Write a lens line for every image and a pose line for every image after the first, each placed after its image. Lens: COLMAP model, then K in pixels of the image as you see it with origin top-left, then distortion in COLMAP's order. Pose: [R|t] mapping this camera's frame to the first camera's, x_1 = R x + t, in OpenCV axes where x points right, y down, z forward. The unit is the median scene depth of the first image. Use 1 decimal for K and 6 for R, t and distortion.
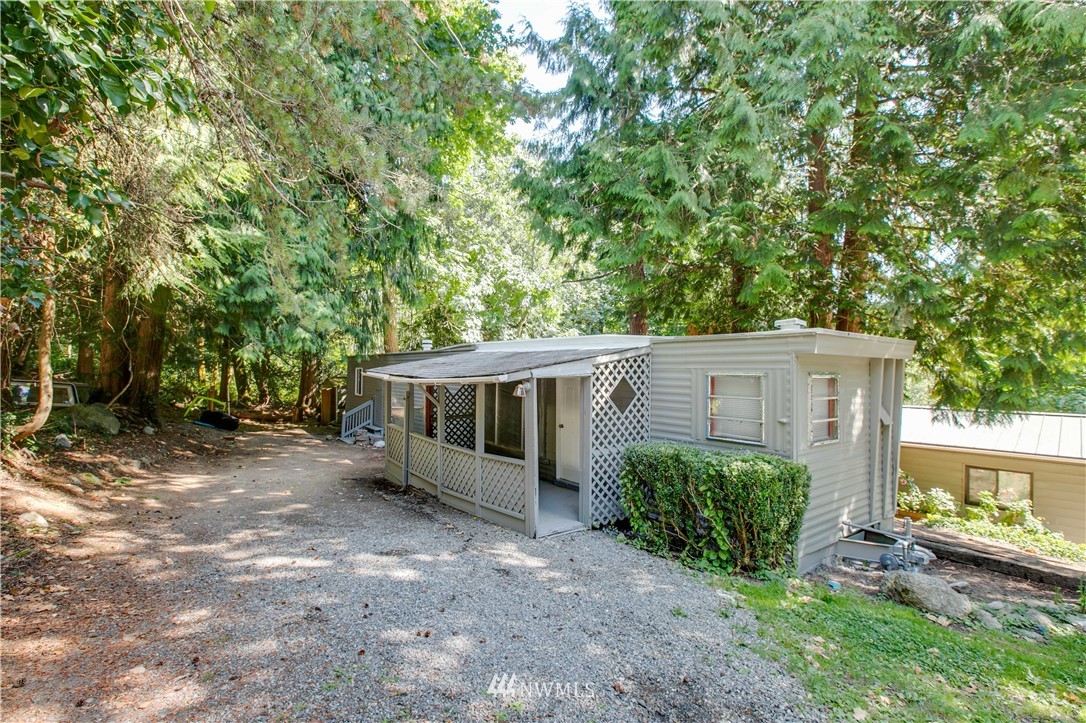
lens RADIAL K [[500.4, 0, 541.7], [0, 500.4, 365.0], [0, 0, 1]] dist [-0.016826, 0.000476]
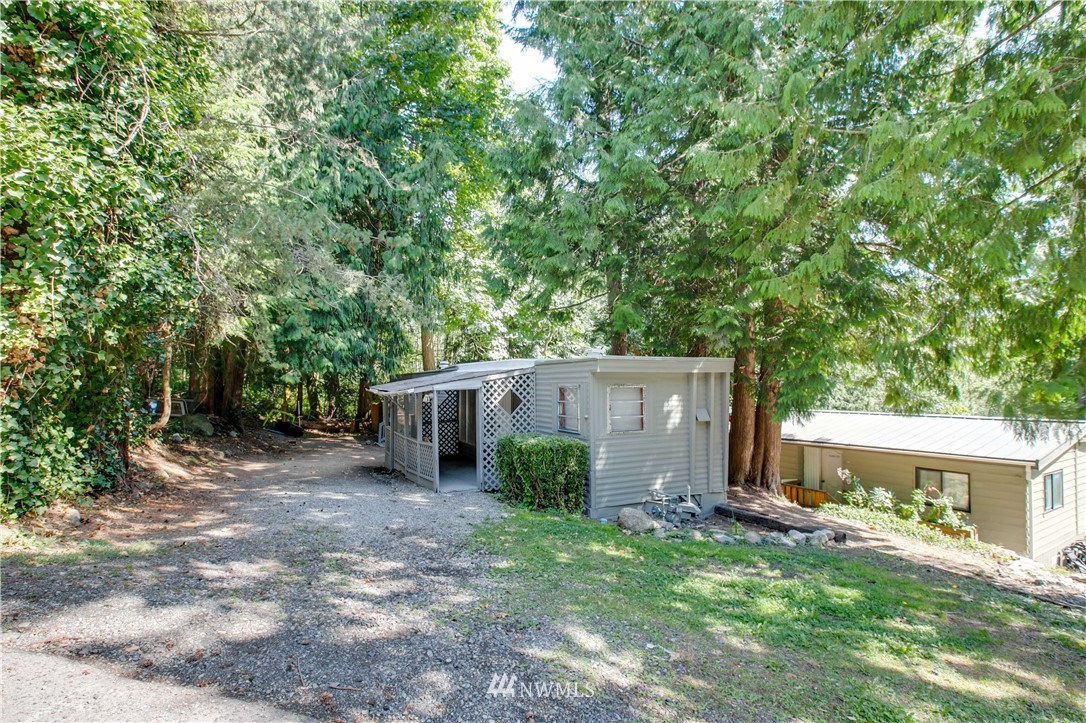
lens RADIAL K [[500.4, 0, 514.2], [0, 500.4, 377.7], [0, 0, 1]] dist [-0.016826, 0.000476]
pose [[0.983946, -0.019662, -0.177378, 0.396651], [0.019198, 0.999806, -0.004333, -0.002793], [0.177429, 0.000858, 0.984133, -0.394058]]
